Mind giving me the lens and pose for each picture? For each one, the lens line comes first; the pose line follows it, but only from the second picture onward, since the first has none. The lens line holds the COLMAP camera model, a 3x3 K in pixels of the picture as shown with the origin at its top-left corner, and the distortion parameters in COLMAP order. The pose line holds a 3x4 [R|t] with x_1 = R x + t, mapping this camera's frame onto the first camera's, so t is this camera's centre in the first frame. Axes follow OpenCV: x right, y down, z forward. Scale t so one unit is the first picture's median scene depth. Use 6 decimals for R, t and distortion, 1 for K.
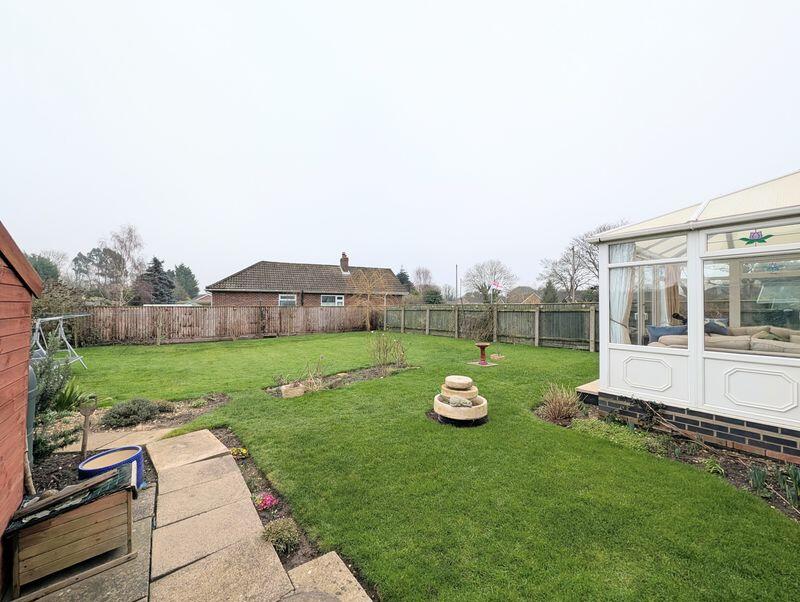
lens RADIAL K [[310.5, 0, 397.9], [0, 310.5, 299.9], [0, 0, 1]] dist [0.004359, 0.000298]
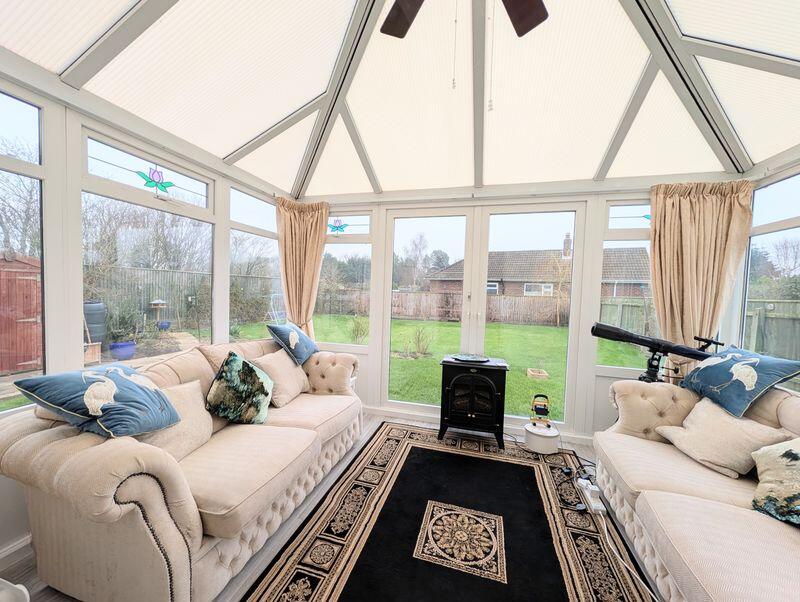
lens RADIAL K [[310.5, 0, 401.5], [0, 310.5, 303.4], [0, 0, 1]] dist [0.004359, 0.000298]
pose [[0.600246, 0.051141, -0.798179, 0.308598], [-0.014073, 0.998475, 0.053391, -0.000144], [0.799692, -0.020815, 0.600050, 0.162898]]
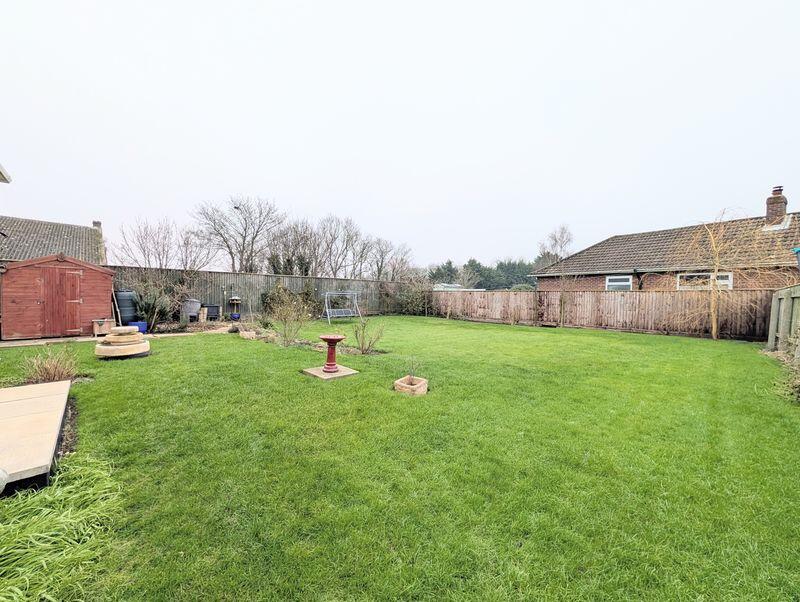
lens RADIAL K [[310.5, 0, 401.4], [0, 310.5, 301.5], [0, 0, 1]] dist [0.004359, 0.000298]
pose [[0.116873, 0.021016, -0.992924, 0.337290], [0.003907, 0.999759, 0.021620, 0.026291], [0.993139, -0.006406, 0.116763, 0.428296]]
